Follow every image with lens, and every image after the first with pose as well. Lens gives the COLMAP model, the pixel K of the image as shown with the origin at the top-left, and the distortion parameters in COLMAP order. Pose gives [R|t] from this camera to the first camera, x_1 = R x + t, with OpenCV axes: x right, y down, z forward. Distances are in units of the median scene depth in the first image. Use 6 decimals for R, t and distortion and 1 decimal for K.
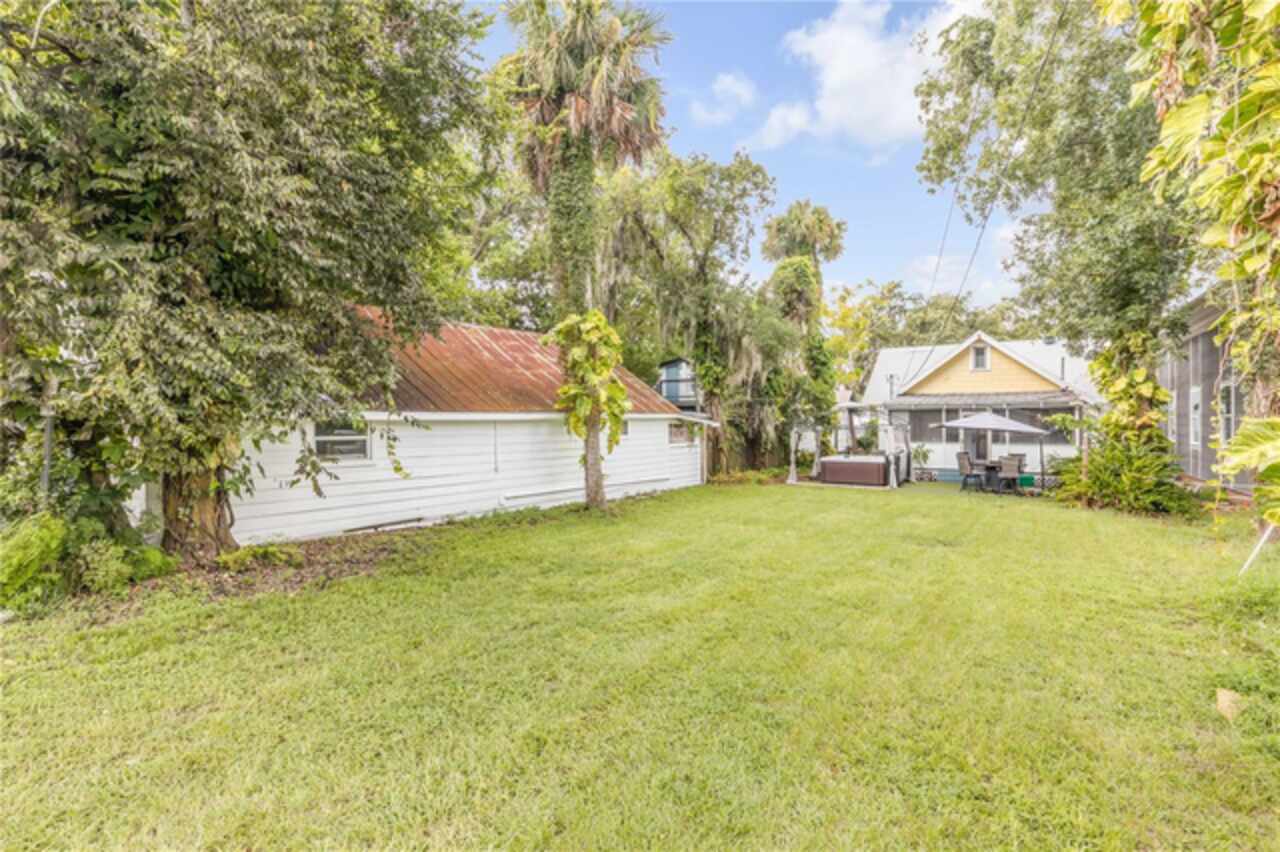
lens RADIAL K [[566.3, 0, 641.0], [0, 566.3, 432.5], [0, 0, 1]] dist [-0.011990, -0.000074]
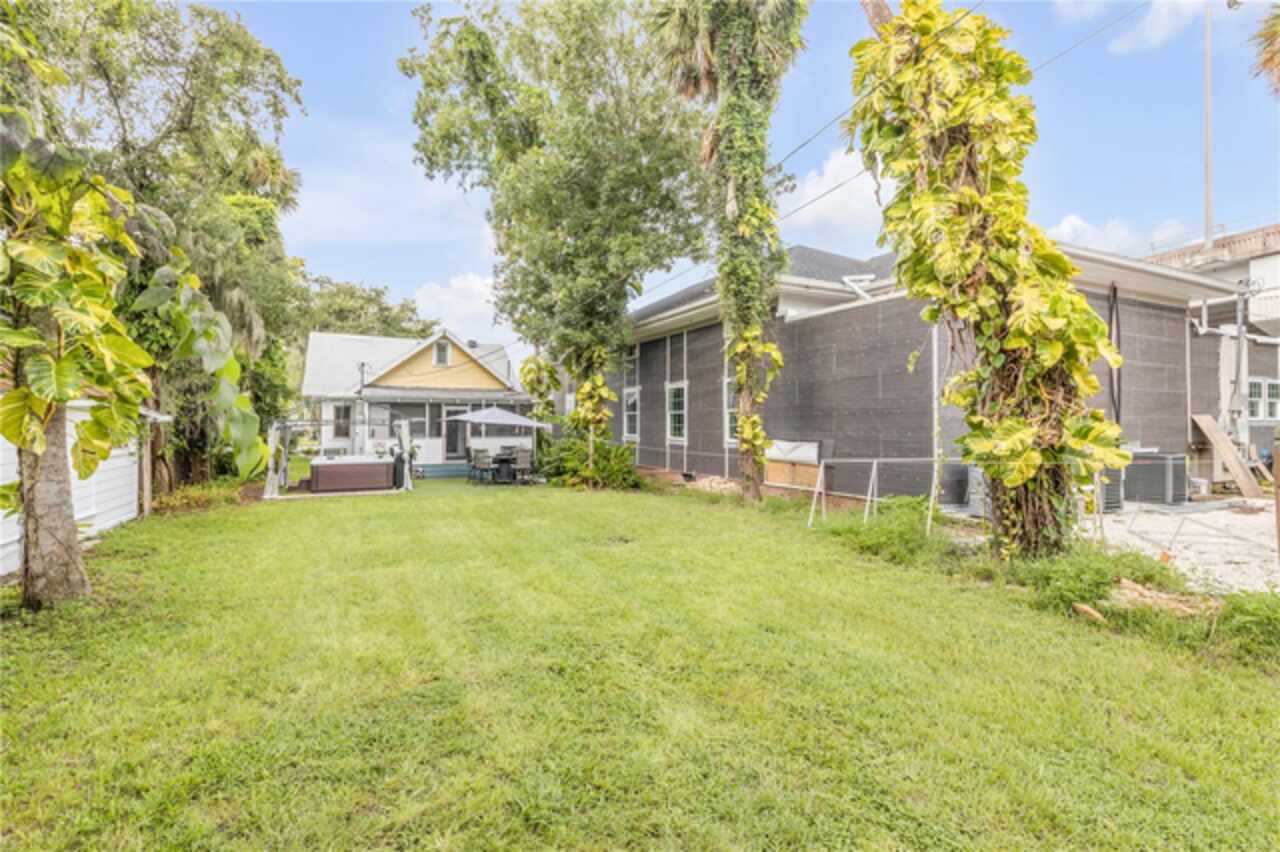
lens RADIAL K [[566.3, 0, 632.5], [0, 566.3, 418.0], [0, 0, 1]] dist [-0.011990, -0.000074]
pose [[0.501245, 0.002677, 0.865301, -0.137146], [0.008194, 0.999936, -0.007840, -0.005054], [-0.865267, 0.011020, 0.501191, 0.211823]]
